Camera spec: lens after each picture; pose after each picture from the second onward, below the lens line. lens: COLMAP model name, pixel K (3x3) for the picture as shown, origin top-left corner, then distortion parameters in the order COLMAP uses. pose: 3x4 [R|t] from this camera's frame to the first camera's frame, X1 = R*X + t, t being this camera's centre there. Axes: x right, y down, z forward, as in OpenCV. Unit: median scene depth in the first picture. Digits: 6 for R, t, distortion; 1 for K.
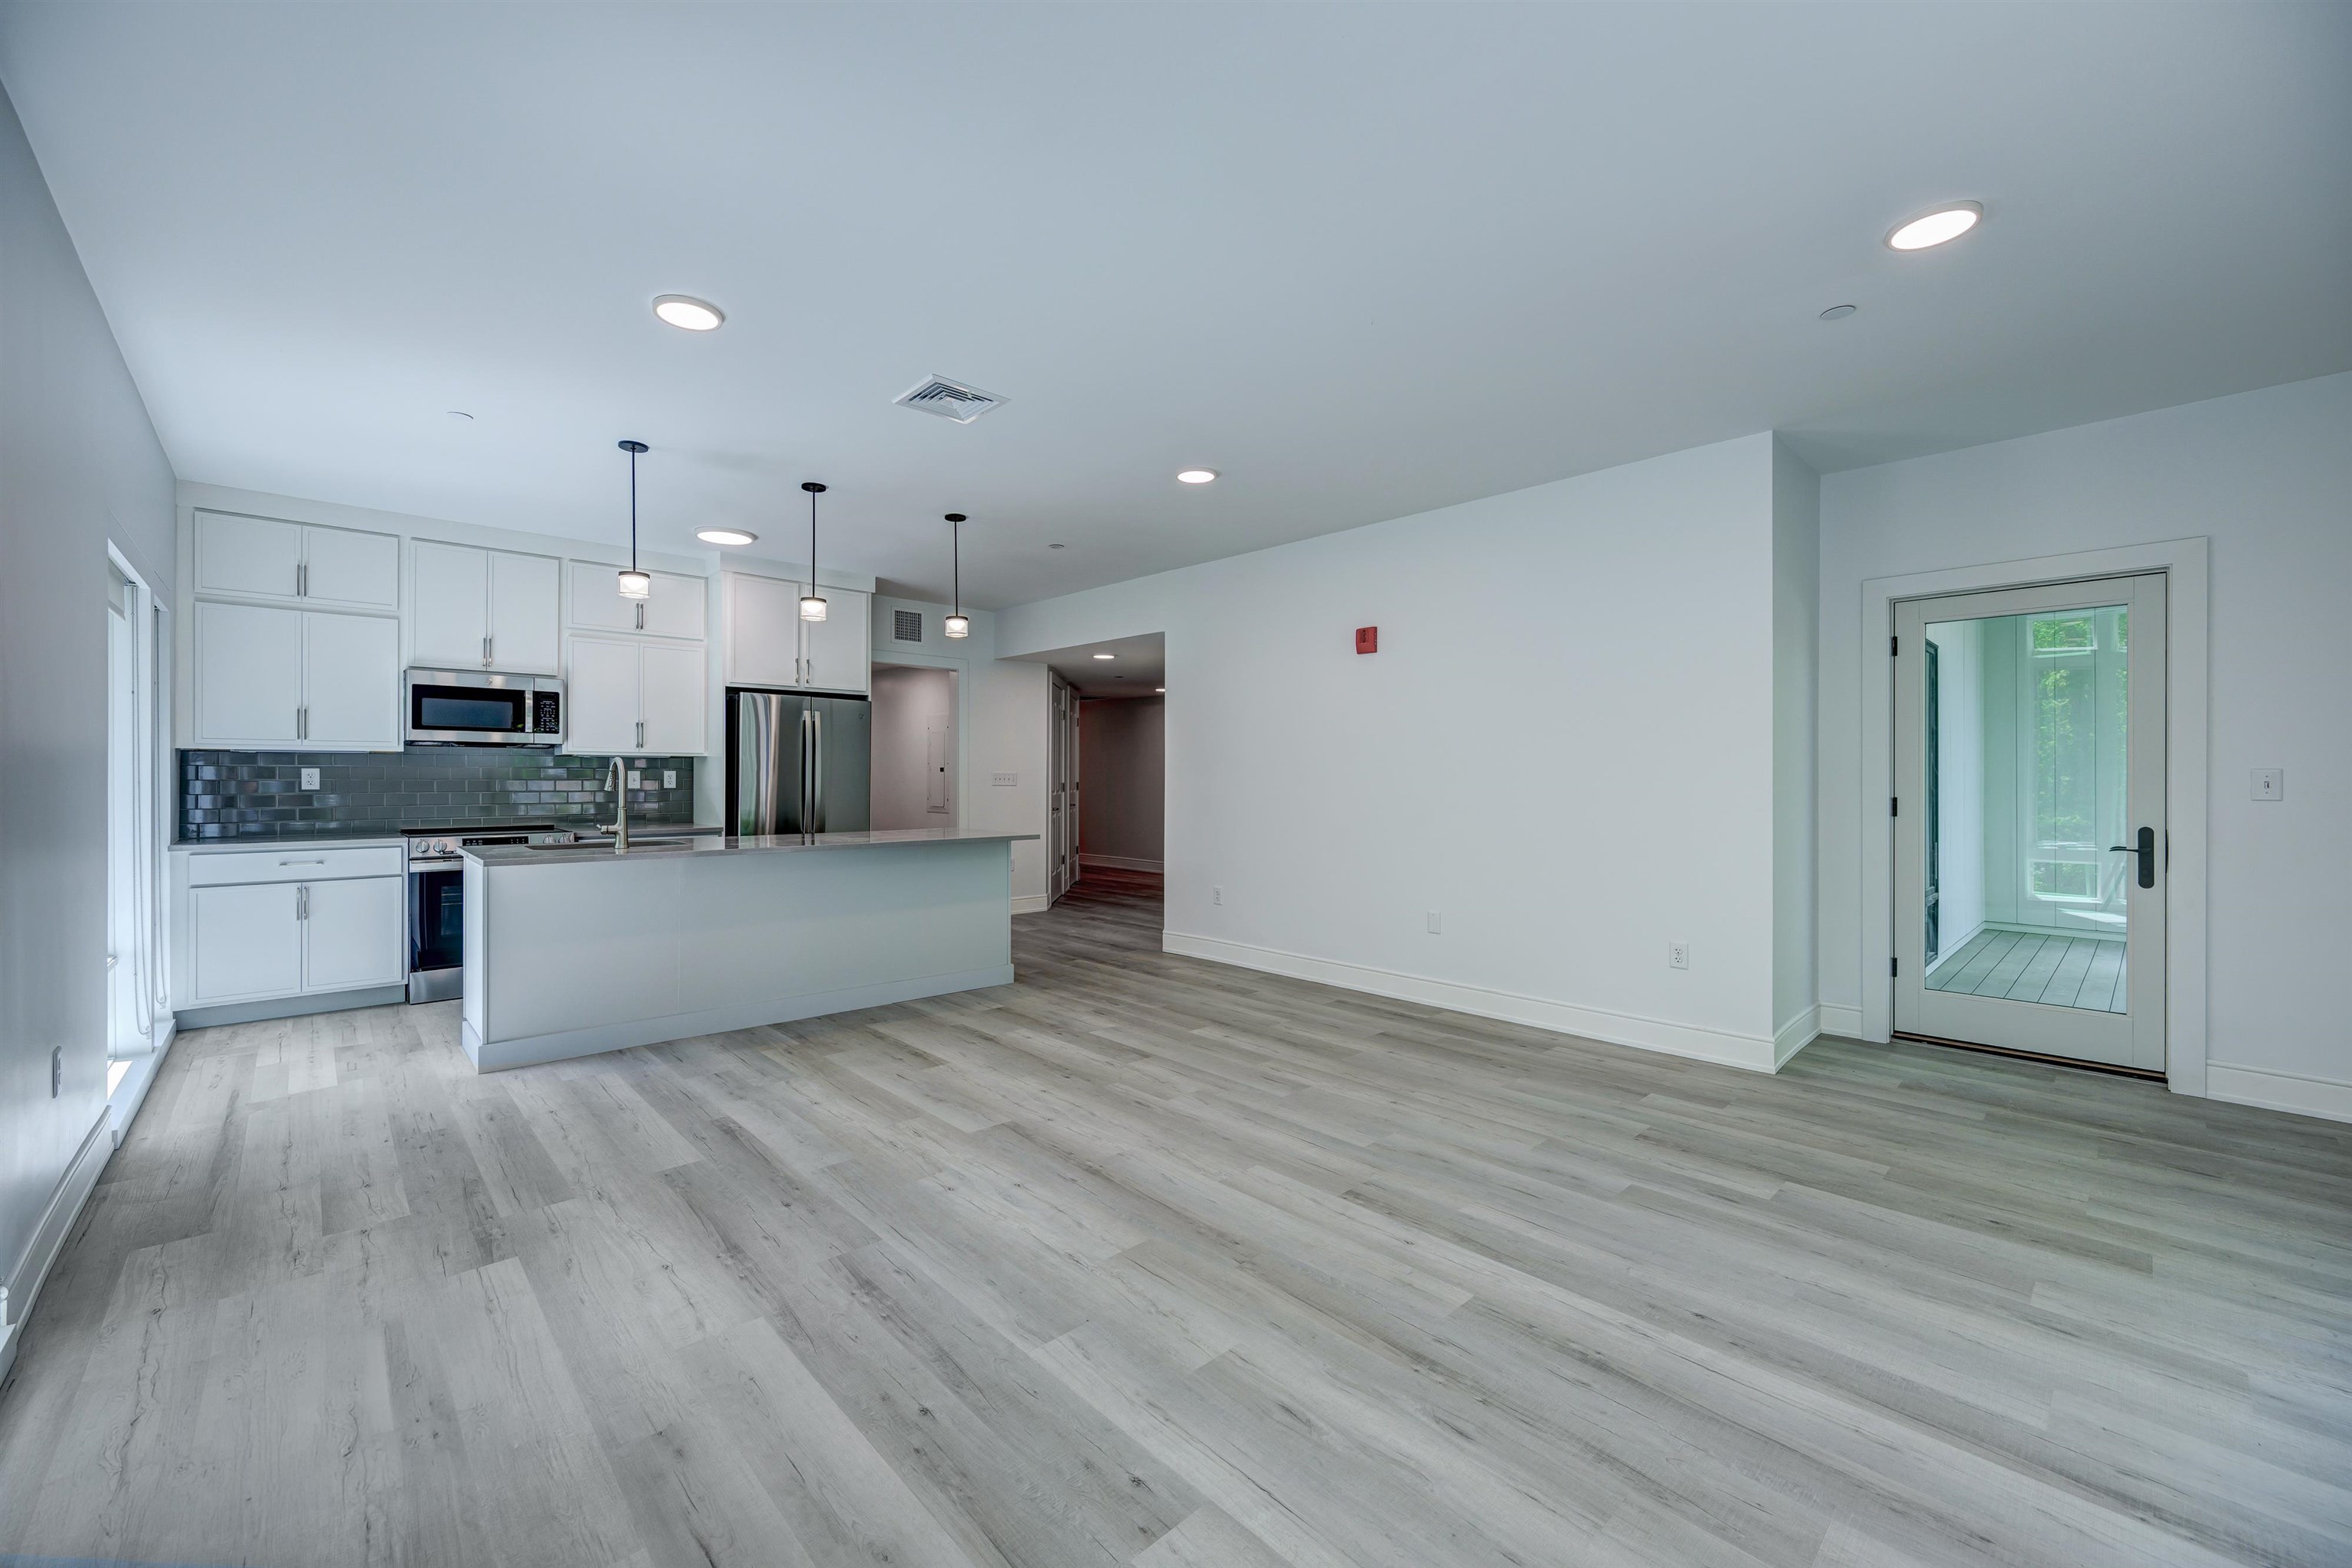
lens RADIAL K [[925.0, 0, 1168.5], [0, 925.0, 775.8], [0, 0, 1]] dist [-0.001095, 0.000569]
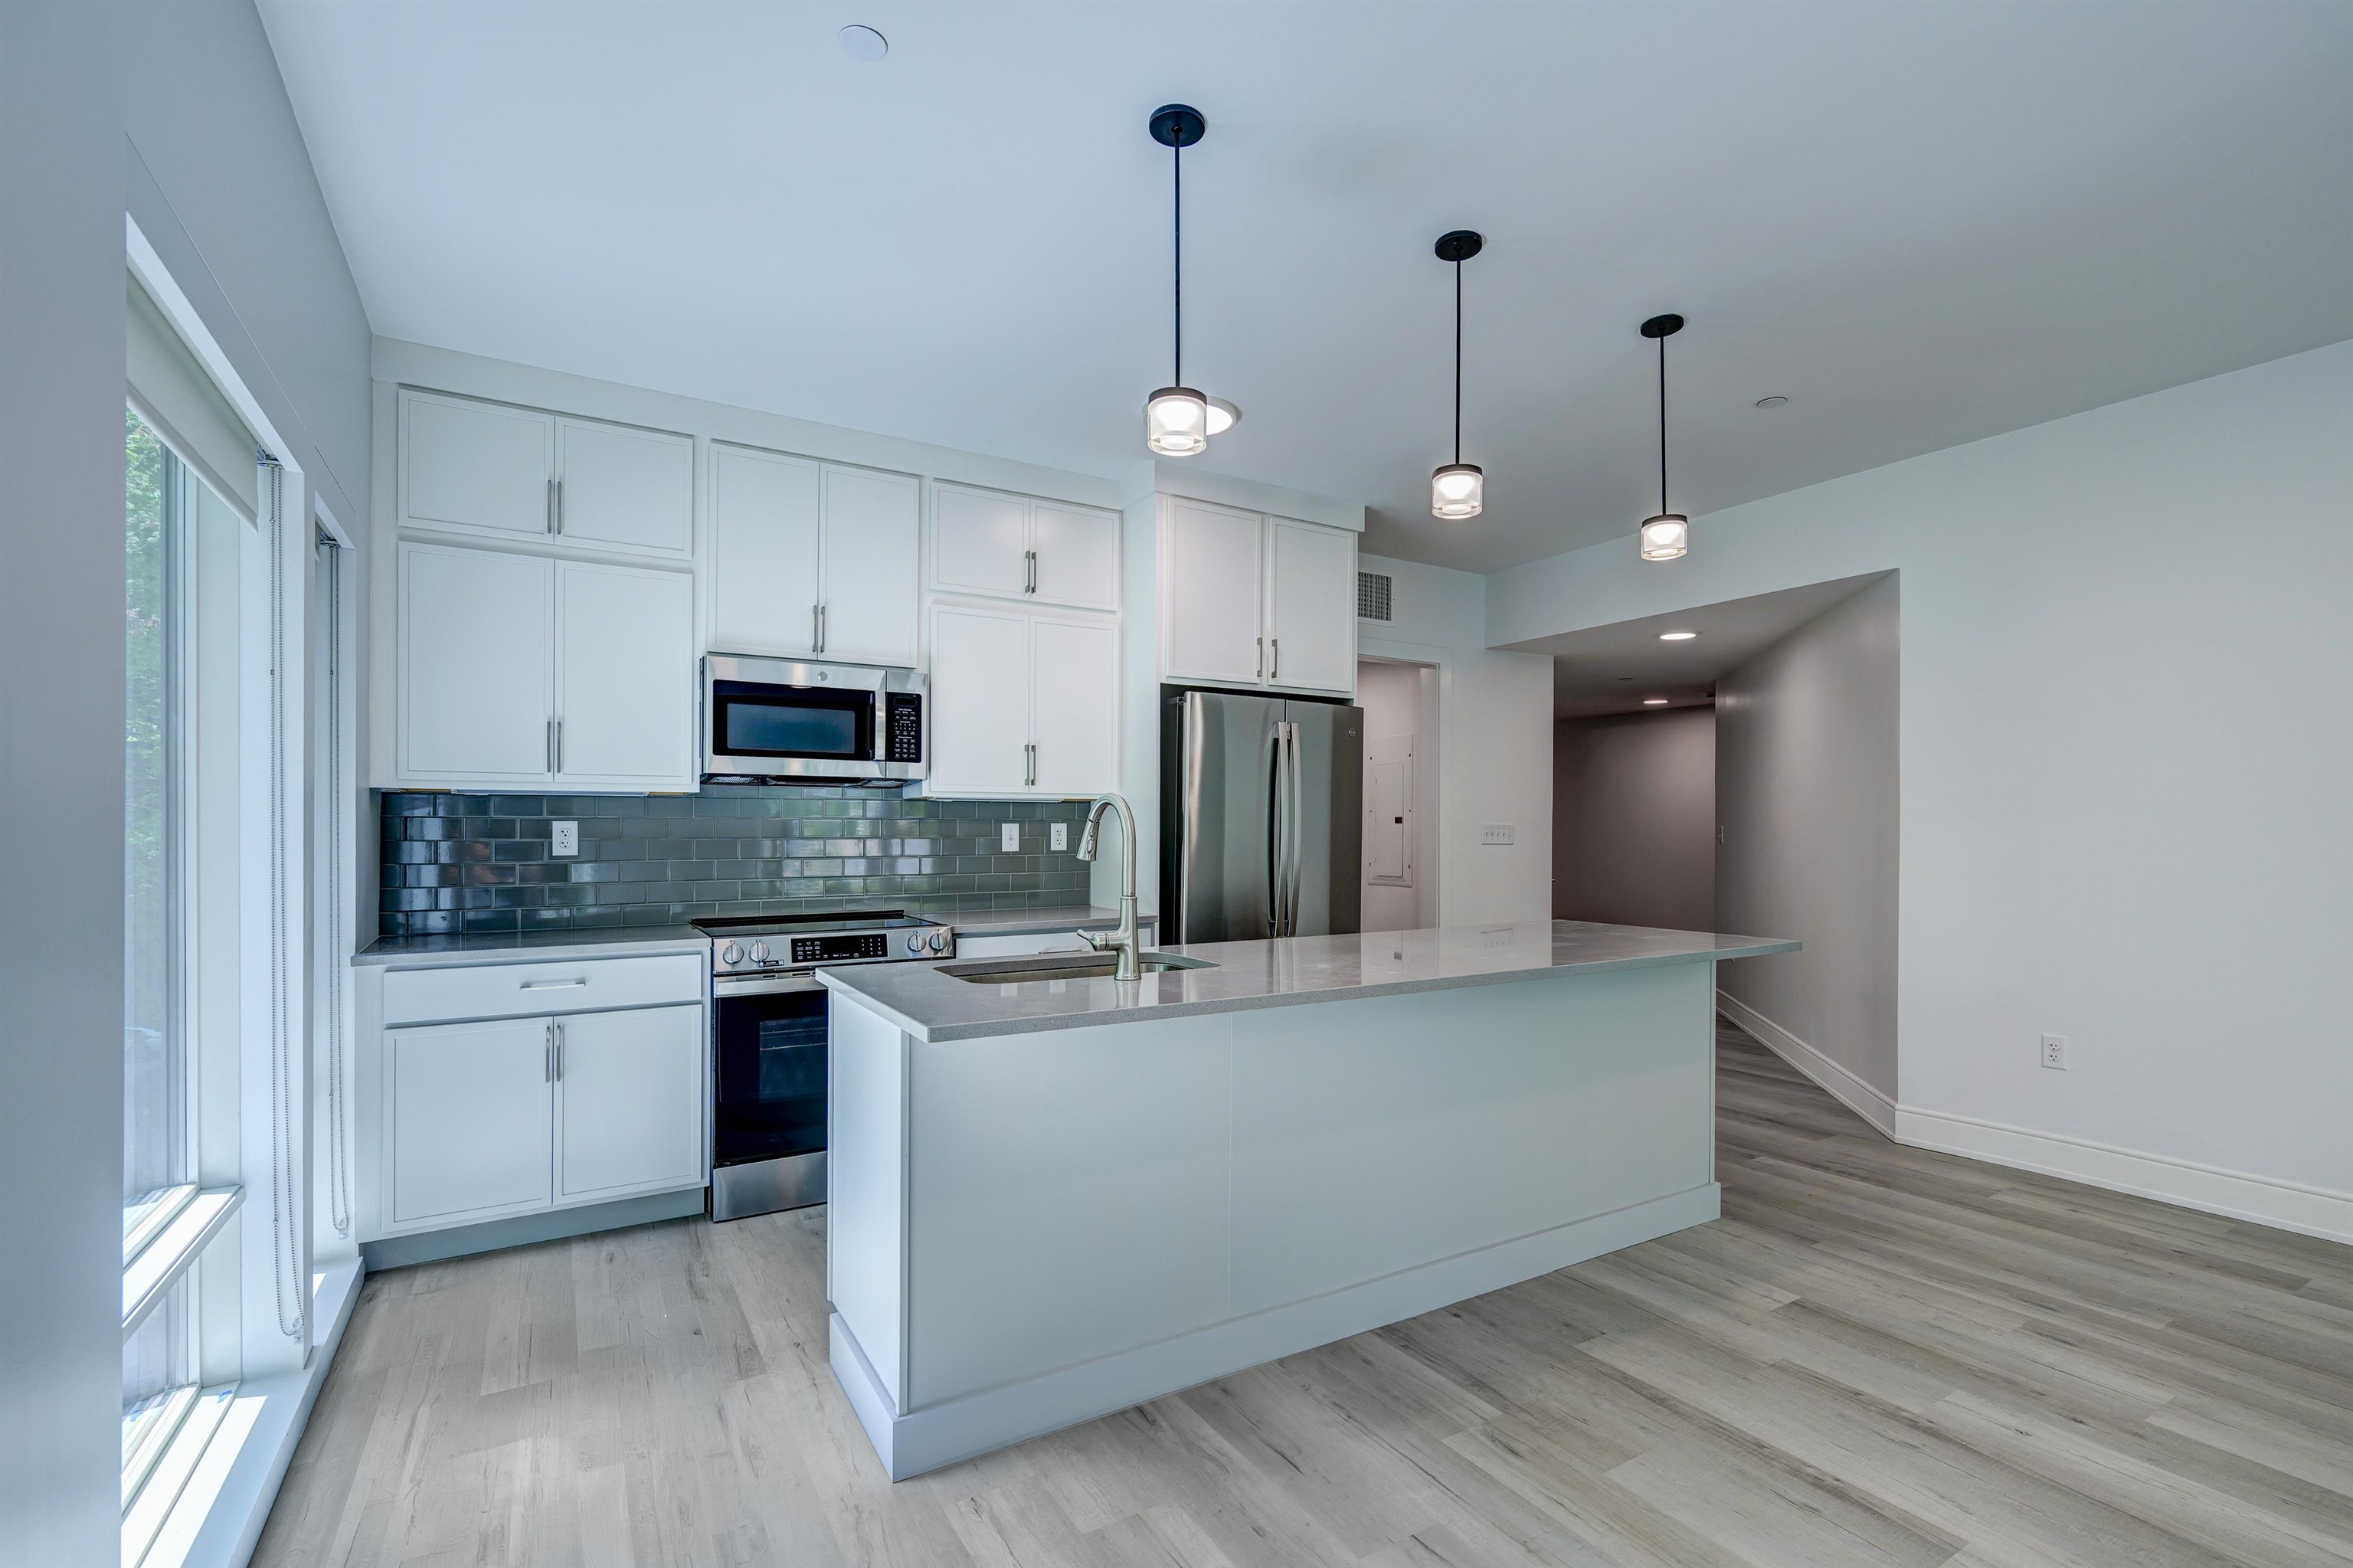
lens RADIAL K [[1068.9, 0, 1238.0], [0, 1068.9, 821.5], [0, 0, 1]] dist [0.000337, -0.000376]
pose [[0.983925, -0.006592, -0.178463, -0.450112], [0.004830, 0.999935, -0.010304, 0.002145], [0.178520, 0.009277, 0.983893, 0.474180]]
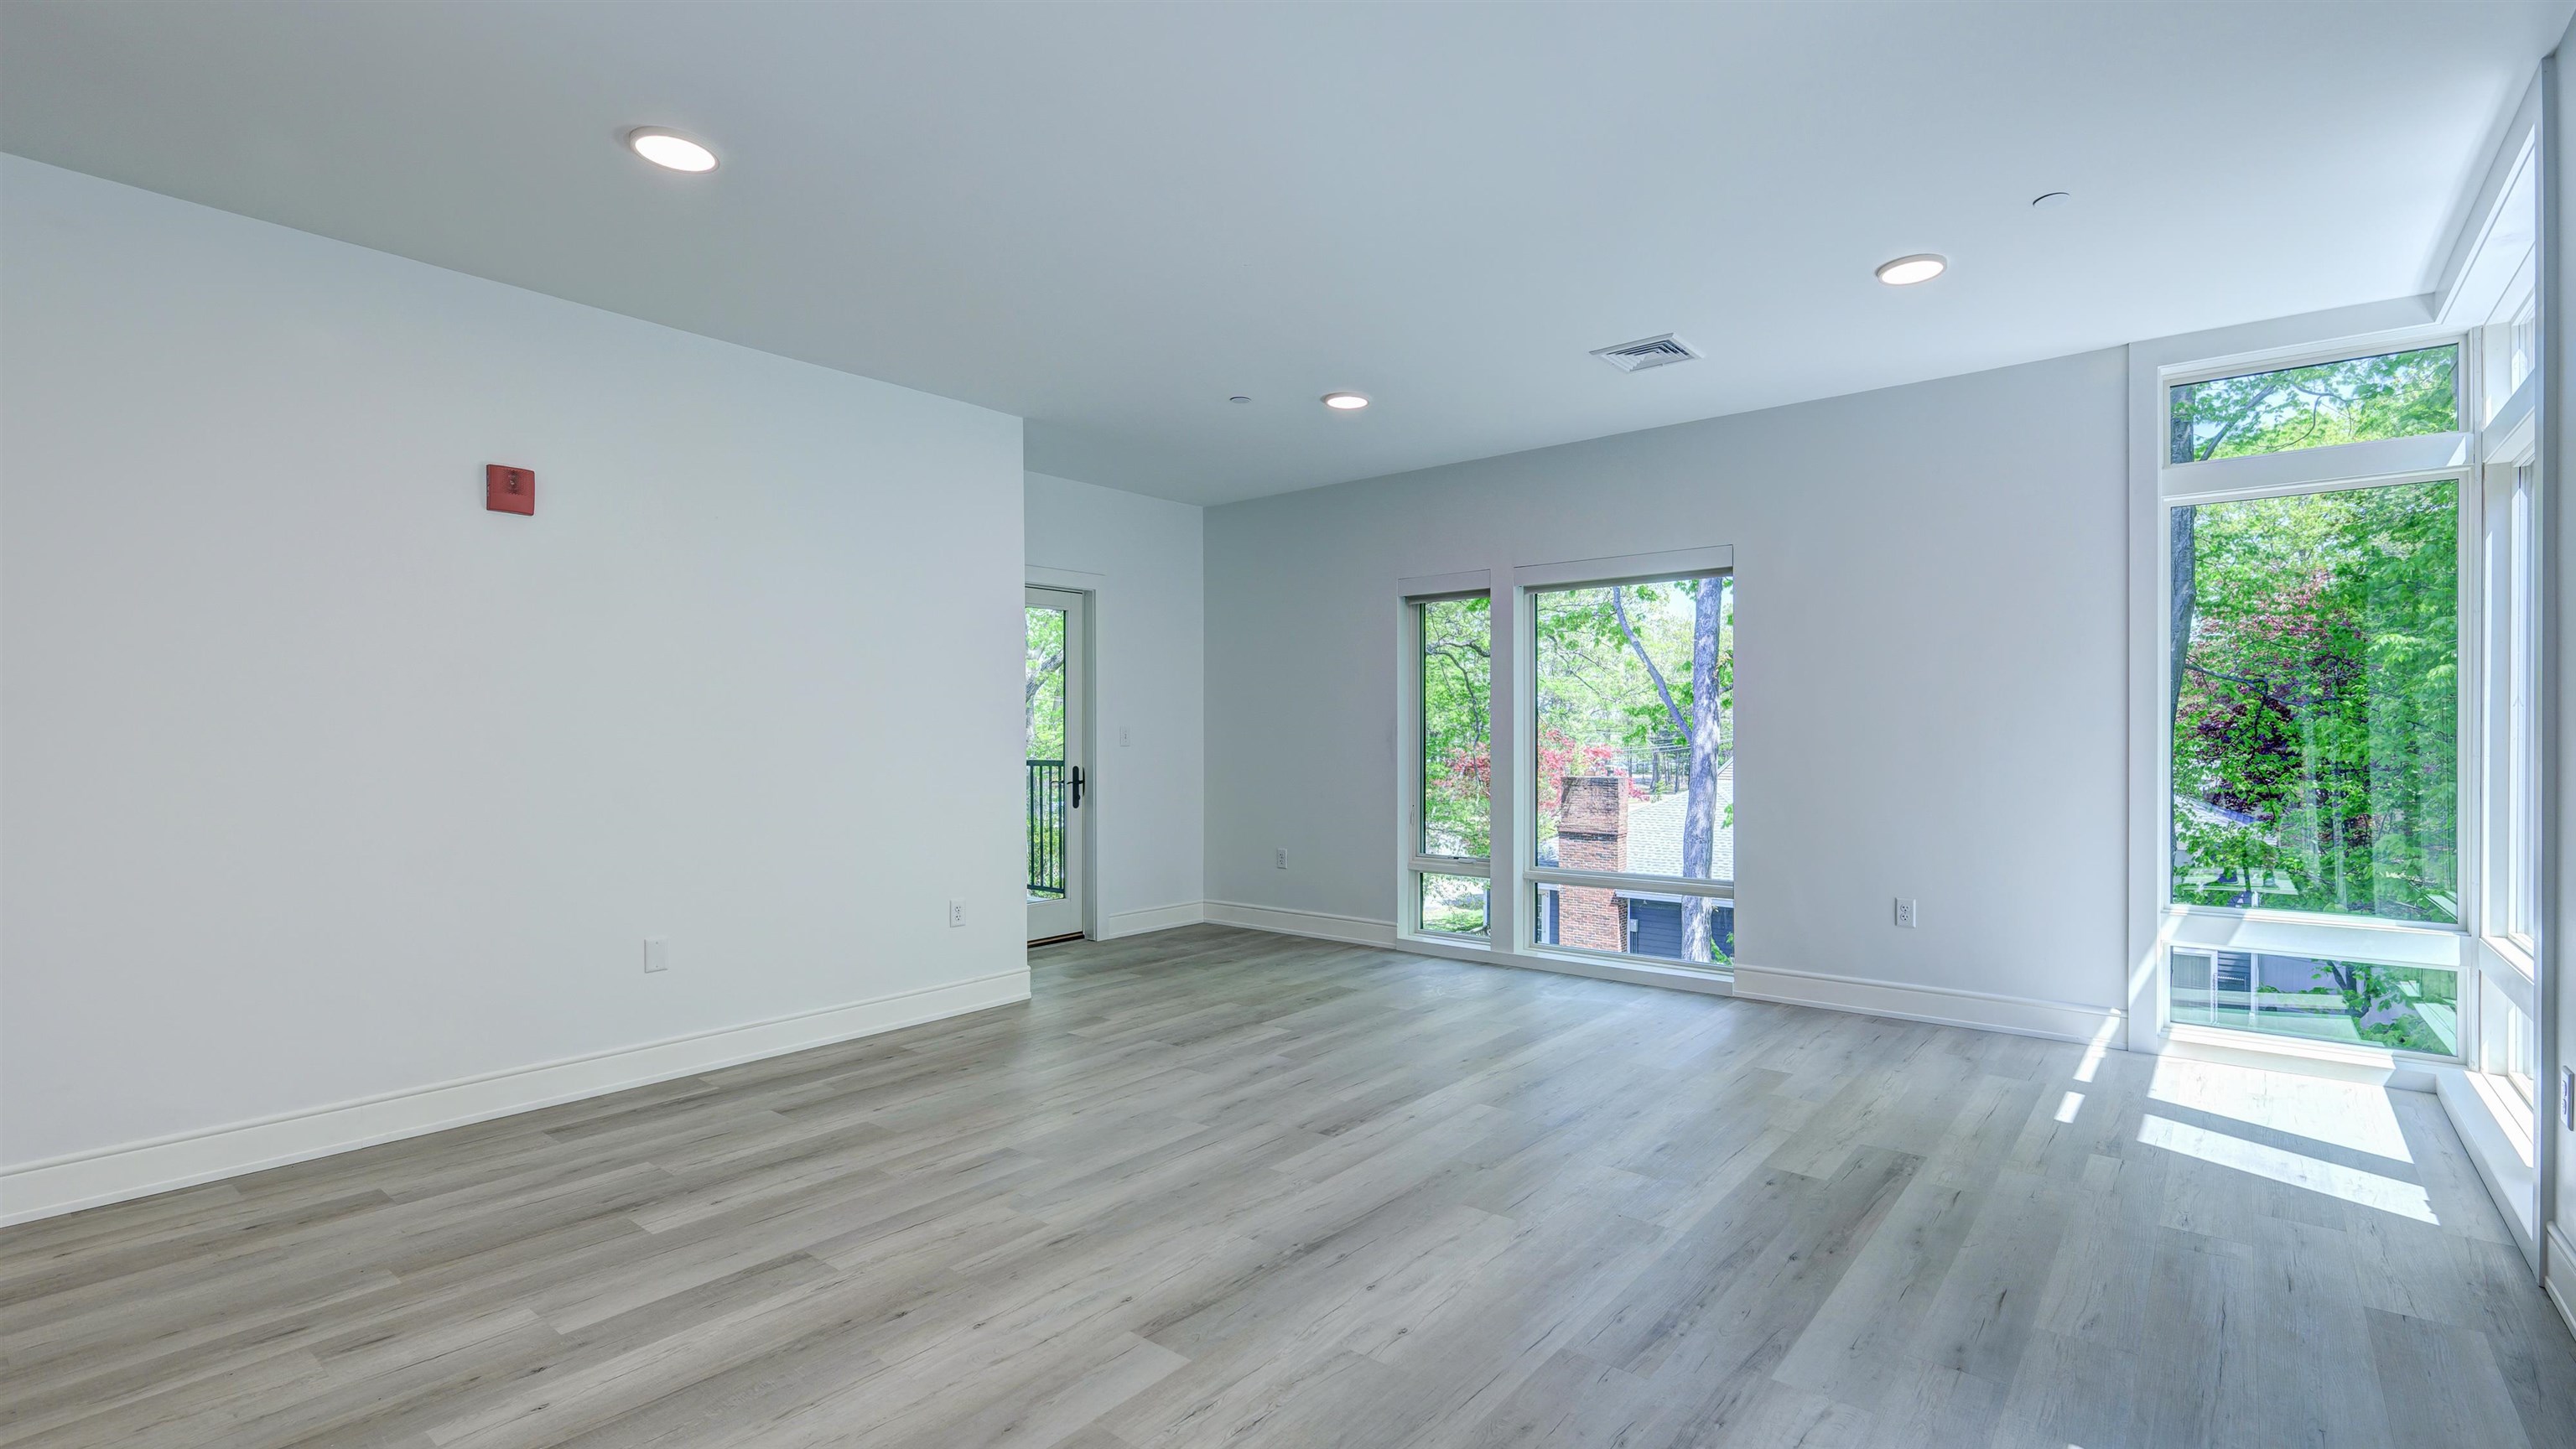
lens RADIAL K [[1148.7, 0, 1333.2], [0, 1148.7, 738.3], [0, 0, 1]] dist [0.000720, -0.000874]
pose [[-0.151005, -0.006578, 0.988511, -0.722446], [0.000900, 0.999977, 0.006792, 0.000291], [-0.988533, 0.001915, -0.150995, 0.797369]]
